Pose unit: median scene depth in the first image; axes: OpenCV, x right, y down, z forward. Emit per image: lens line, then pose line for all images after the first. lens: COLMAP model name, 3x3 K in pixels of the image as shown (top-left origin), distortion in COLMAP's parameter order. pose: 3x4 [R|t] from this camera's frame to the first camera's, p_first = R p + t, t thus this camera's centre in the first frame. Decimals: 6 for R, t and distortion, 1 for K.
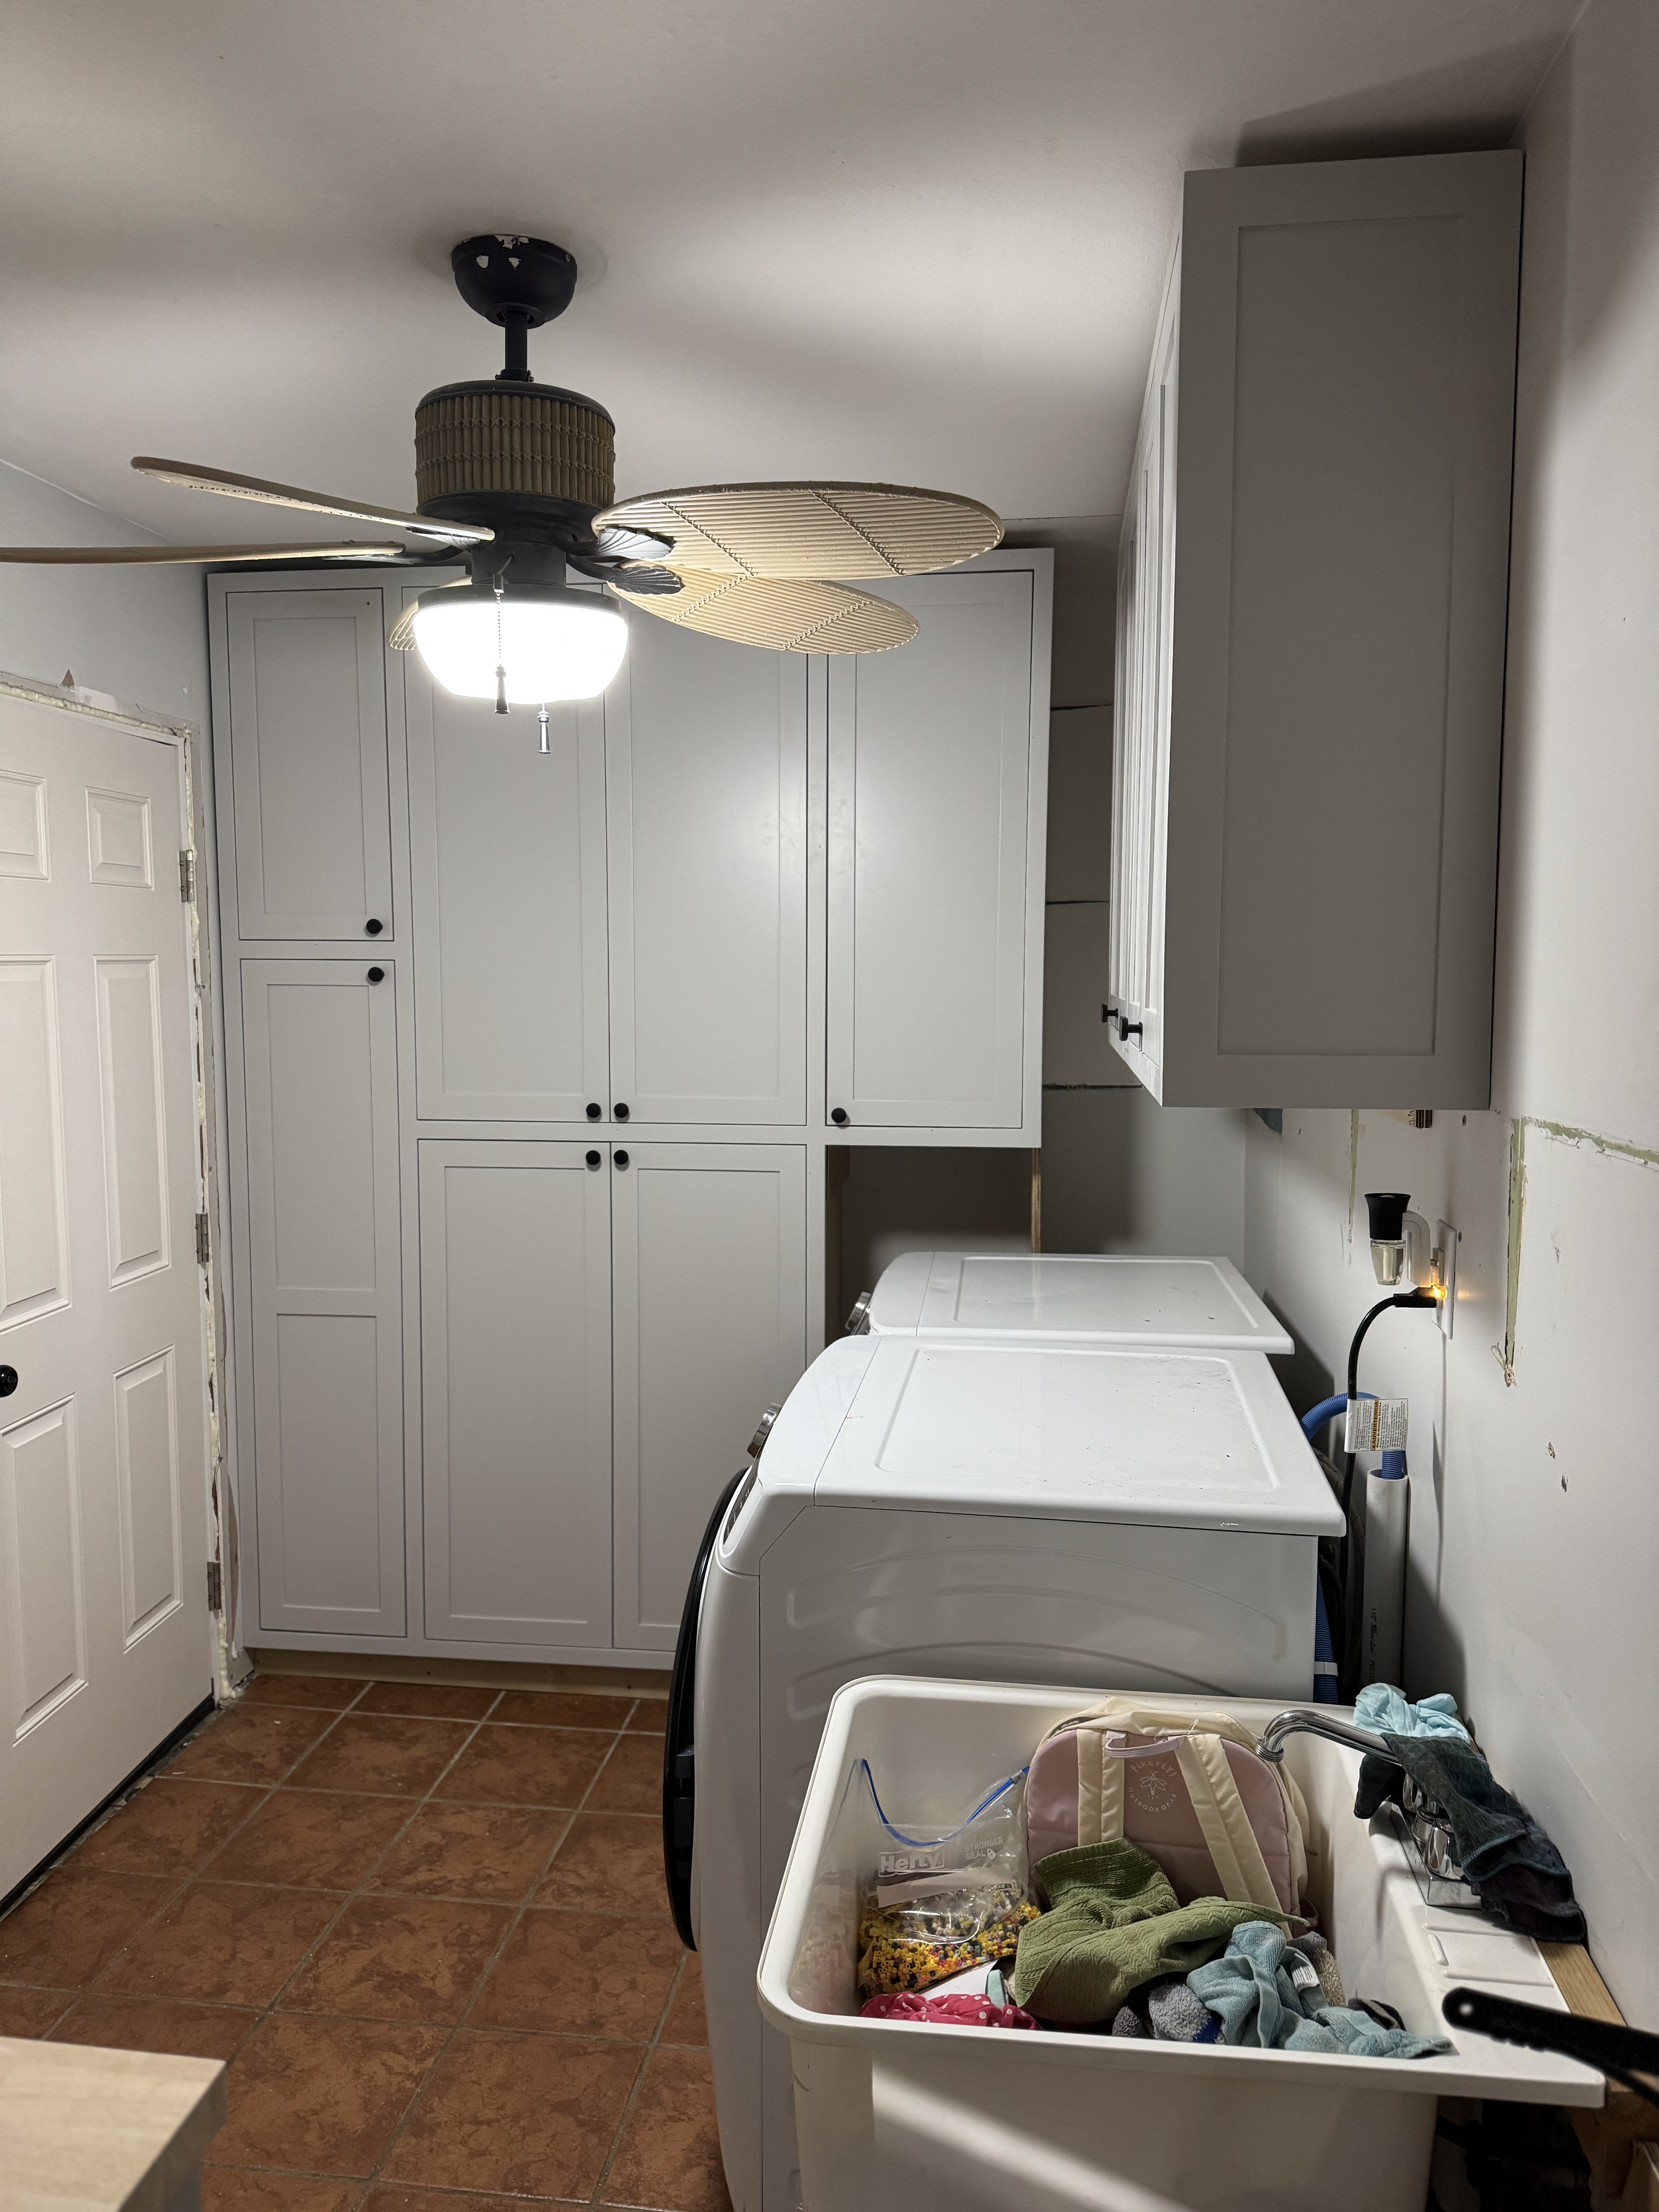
lens RADIAL K [[1573.9, 0, 827.9], [0, 1573.9, 1094.9], [0, 0, 1]] dist [0.049302, -0.044390]
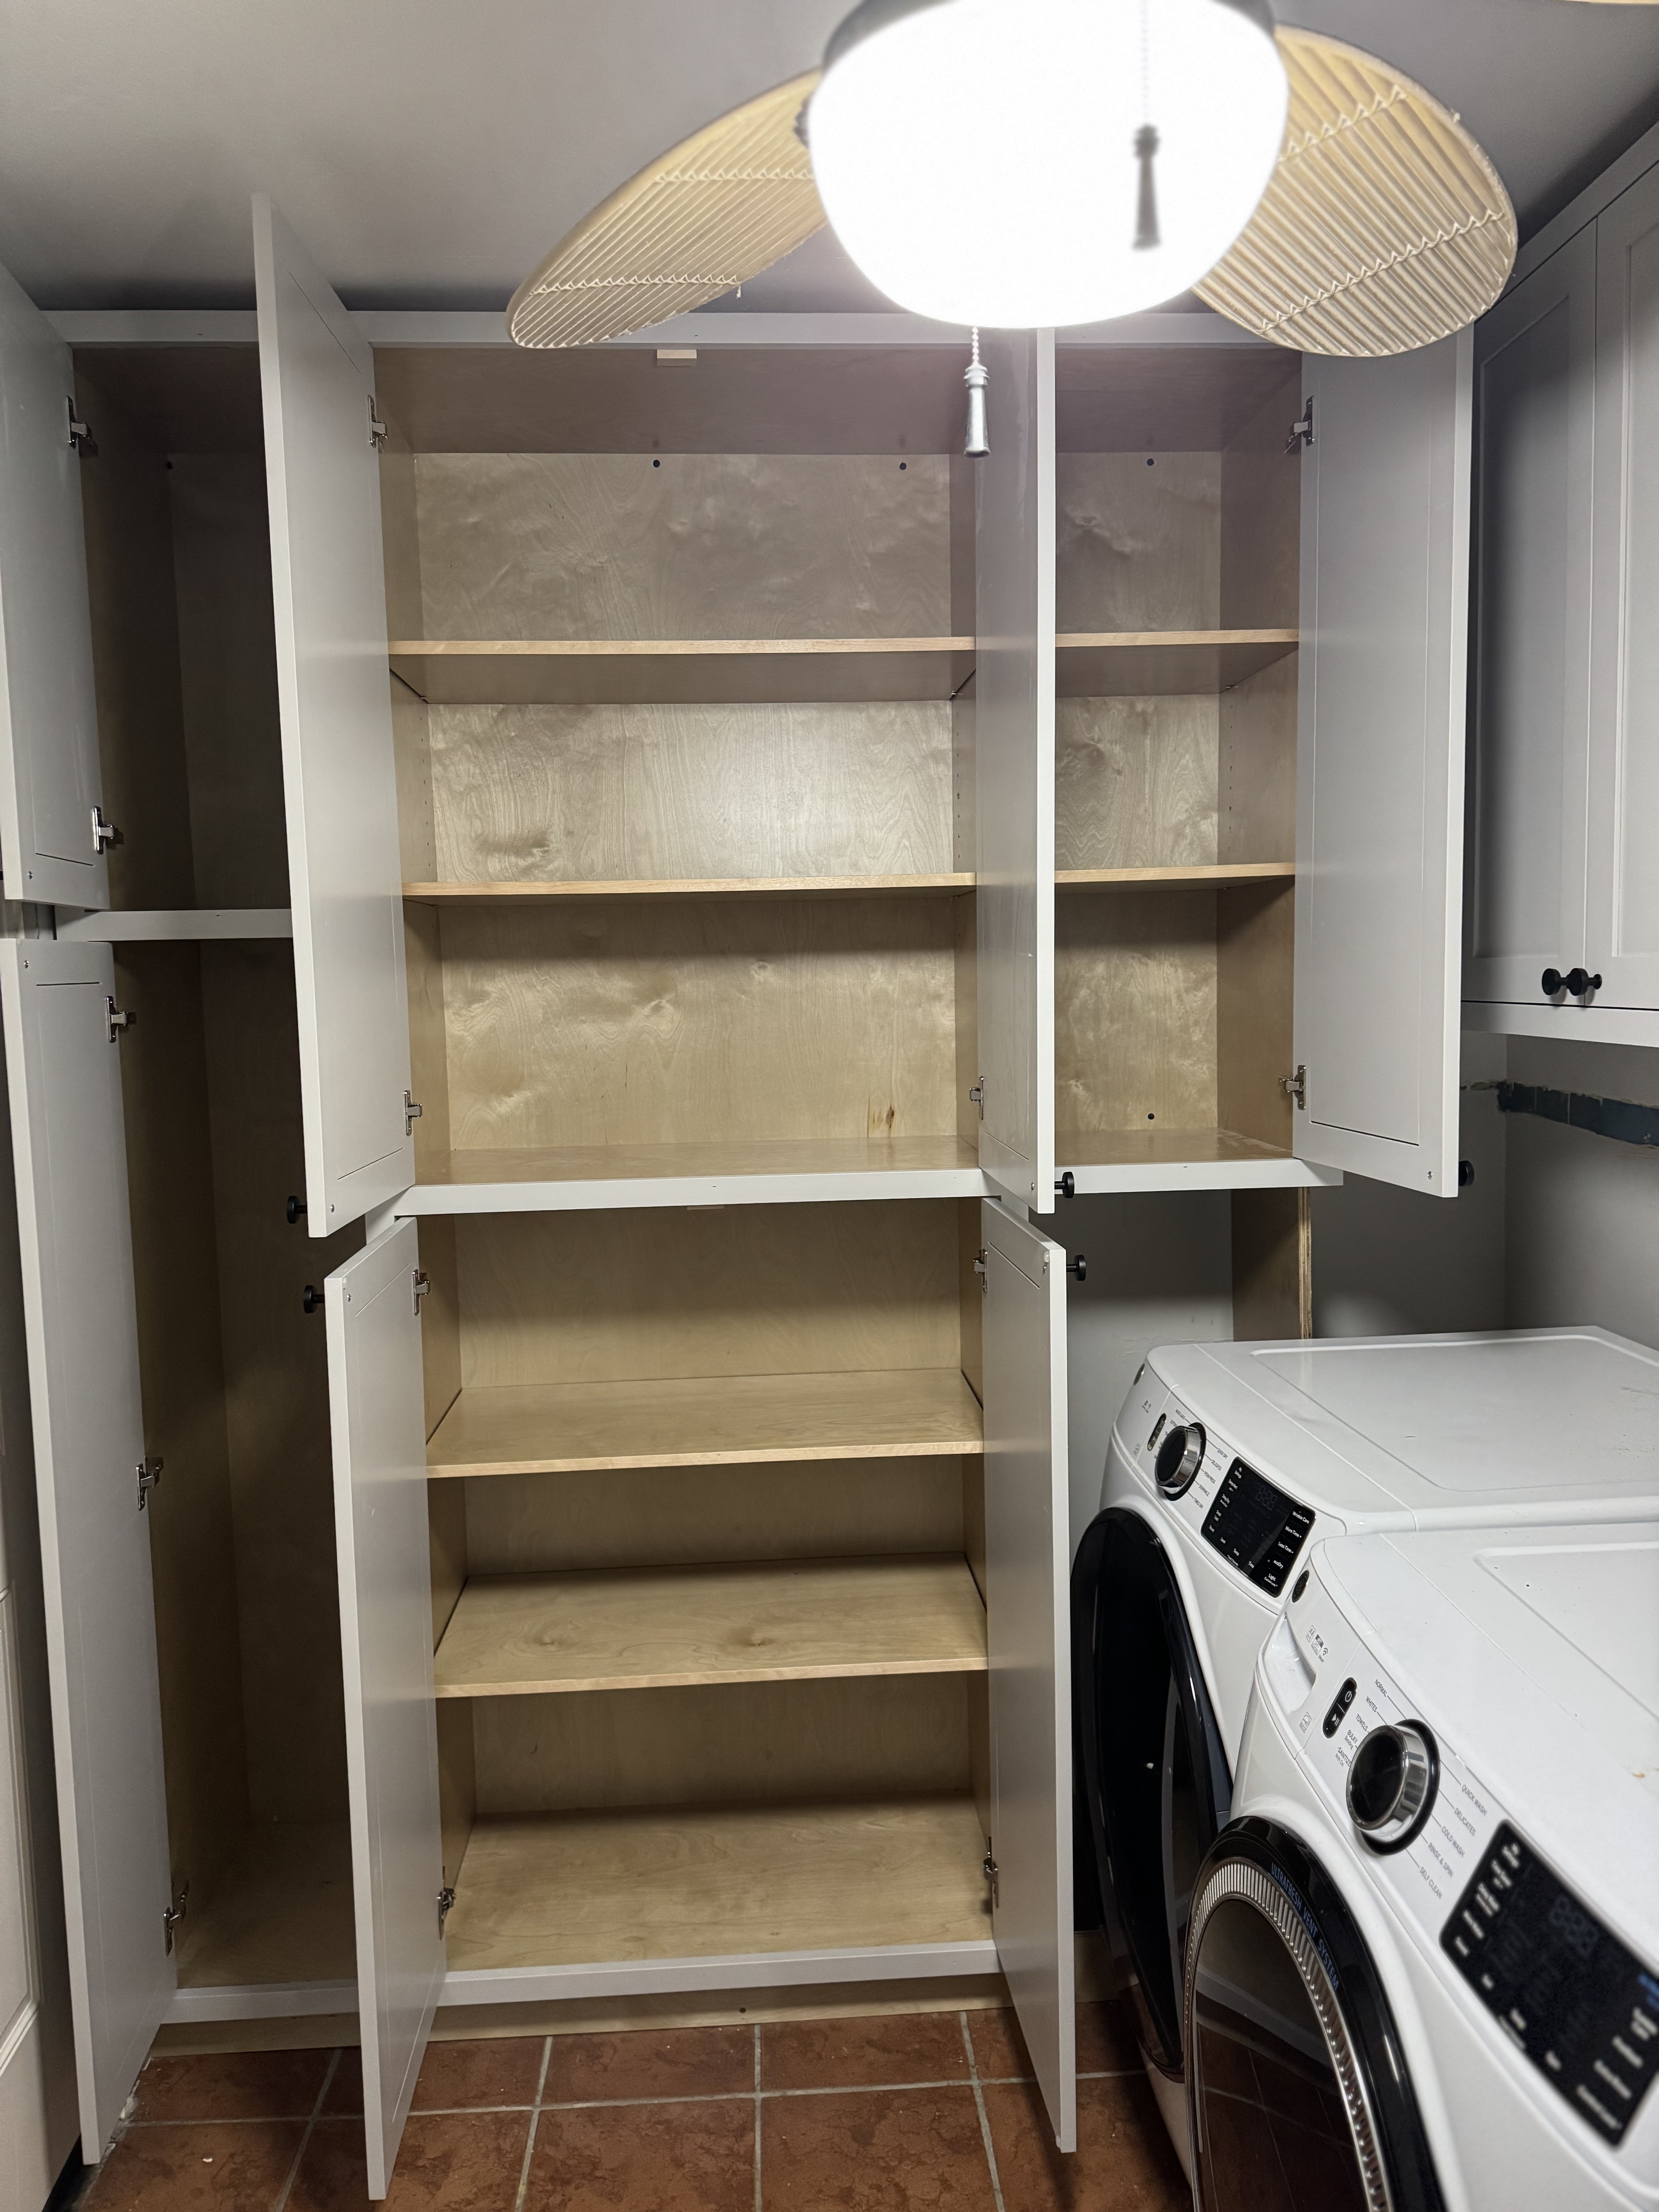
lens RADIAL K [[1573.9, 0, 832.2], [0, 1573.9, 1110.4], [0, 0, 1]] dist [0.049302, -0.044390]
pose [[0.981843, -0.038779, 0.185689, -0.208317], [0.037255, 0.999237, 0.011692, -0.015720], [-0.186001, -0.004561, 0.982539, 0.344458]]
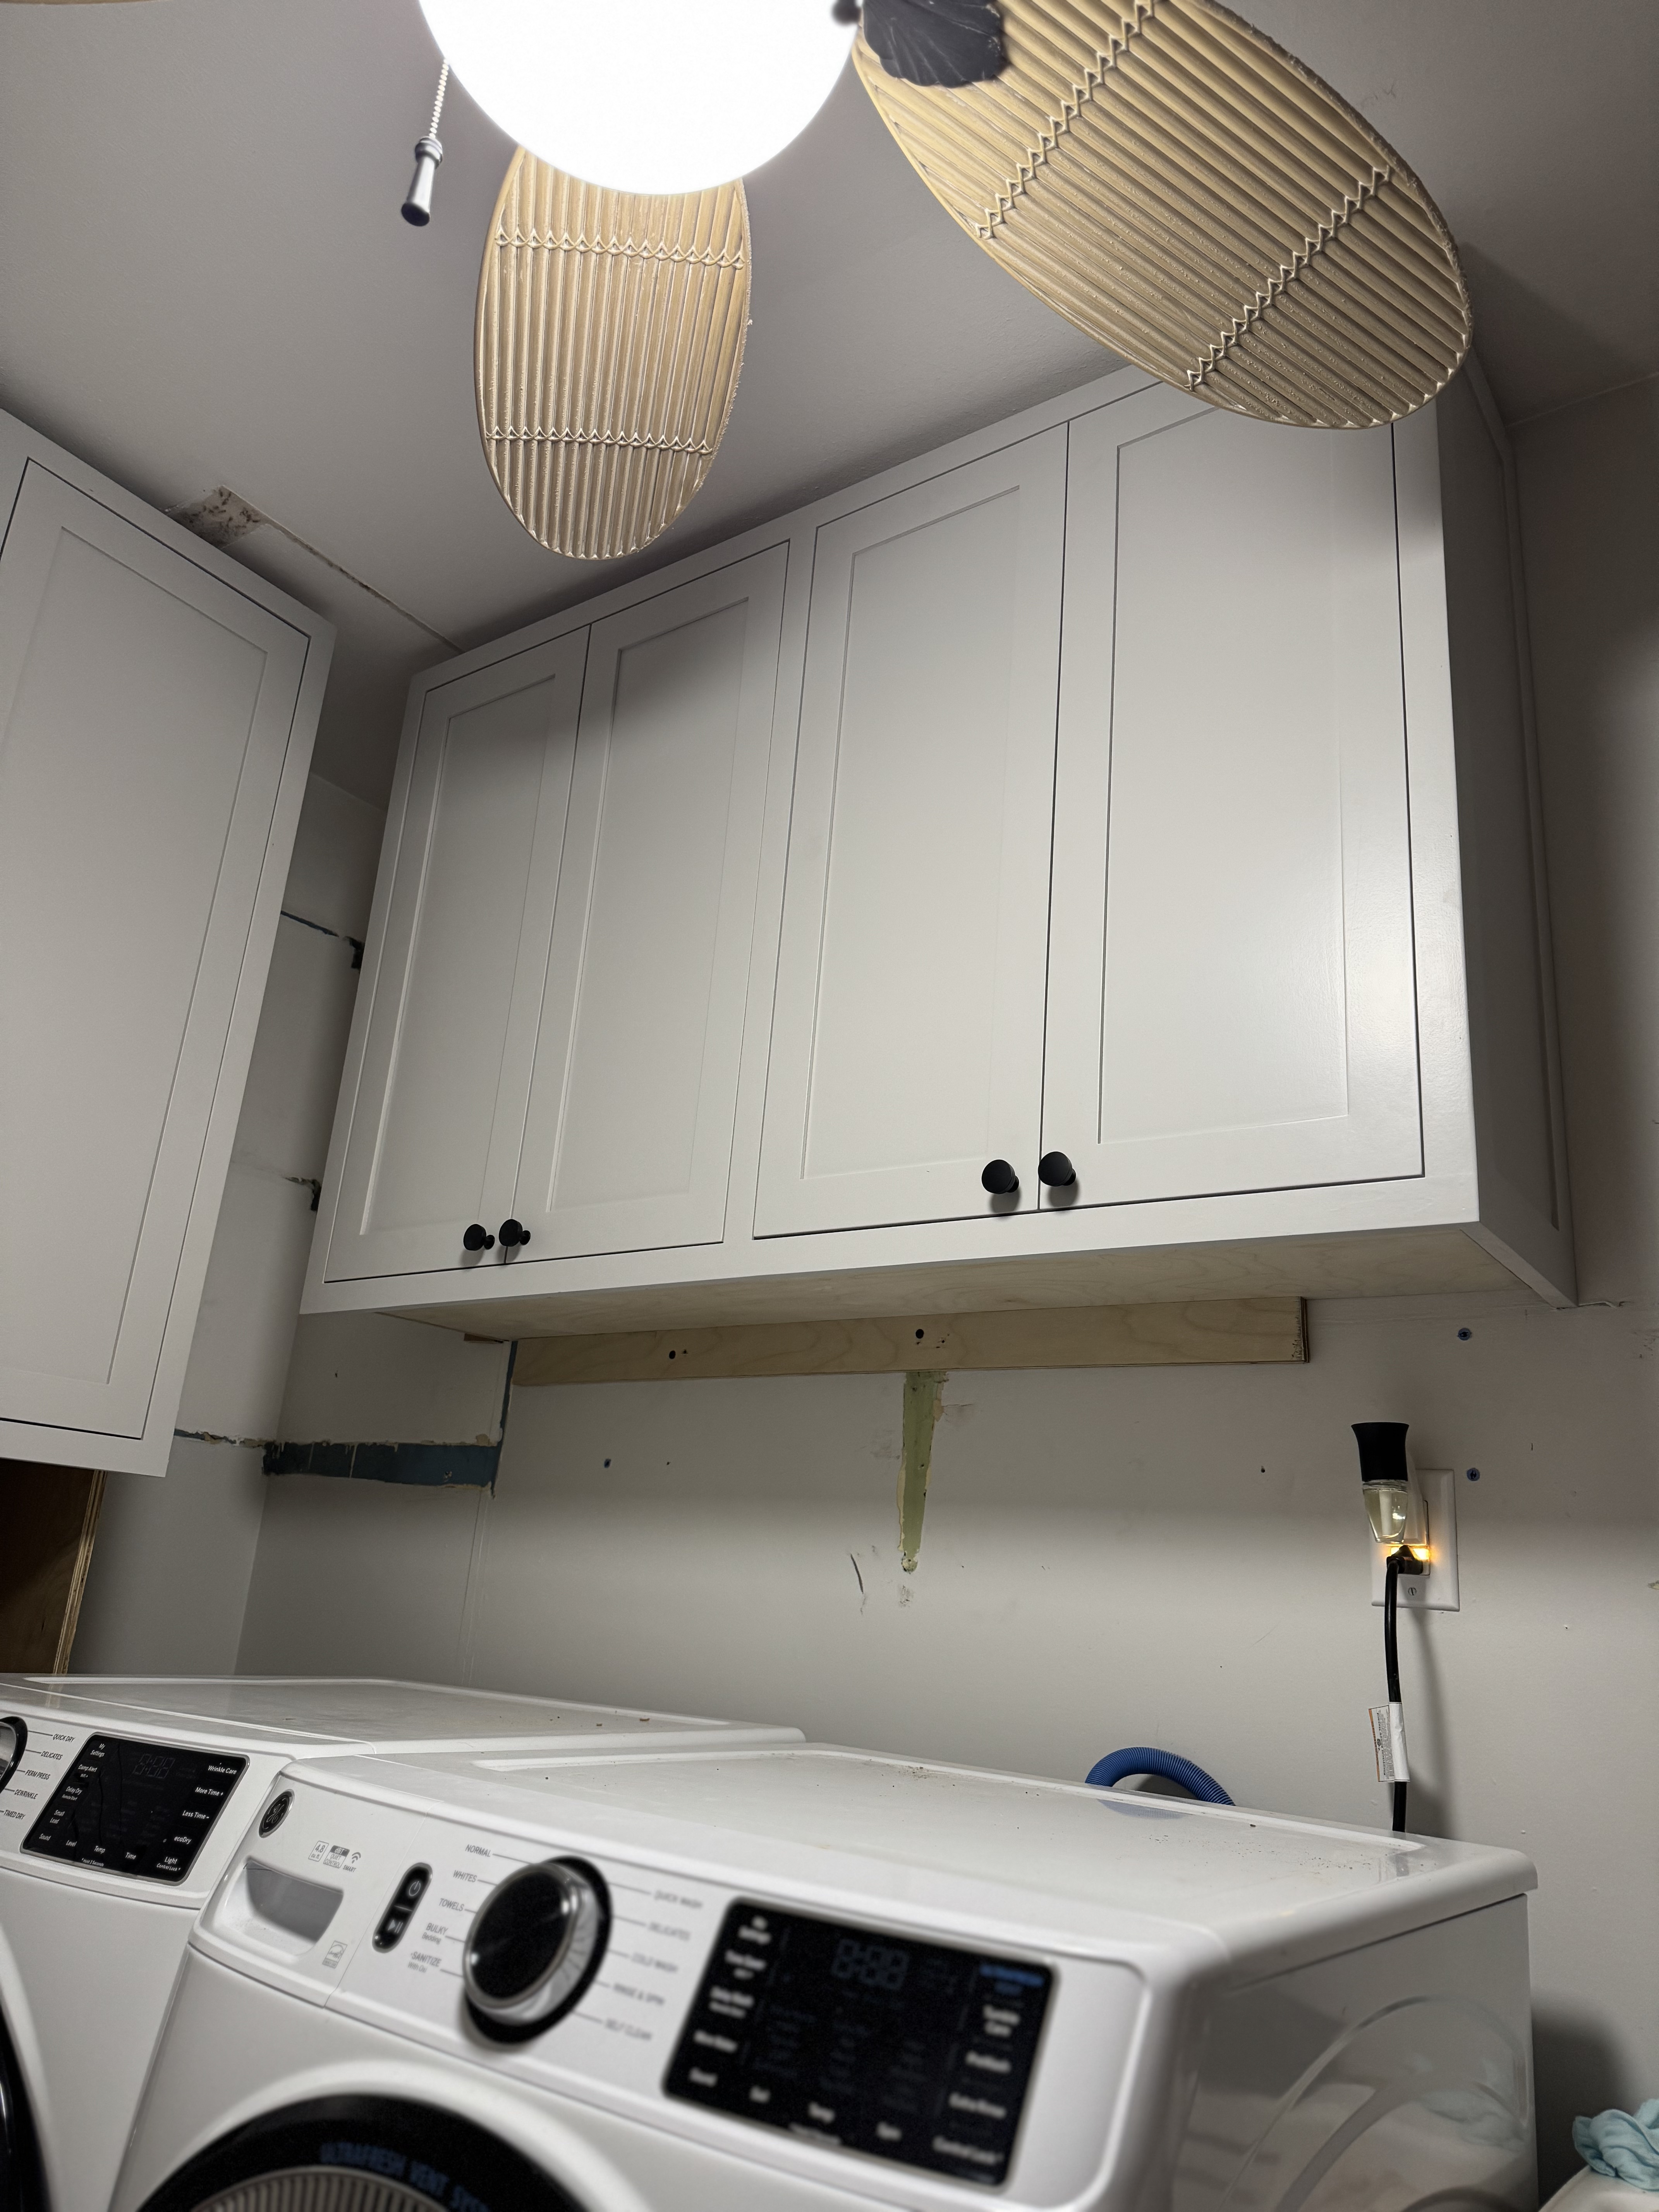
lens RADIAL K [[1573.9, 0, 847.2], [0, 1573.9, 1106.3], [0, 0, 1]] dist [0.049302, -0.044390]
pose [[0.464132, 0.309580, 0.829905, -0.266437], [-0.001313, 0.937174, -0.348860, 0.105898], [-0.885765, 0.160828, 0.435379, 0.485528]]
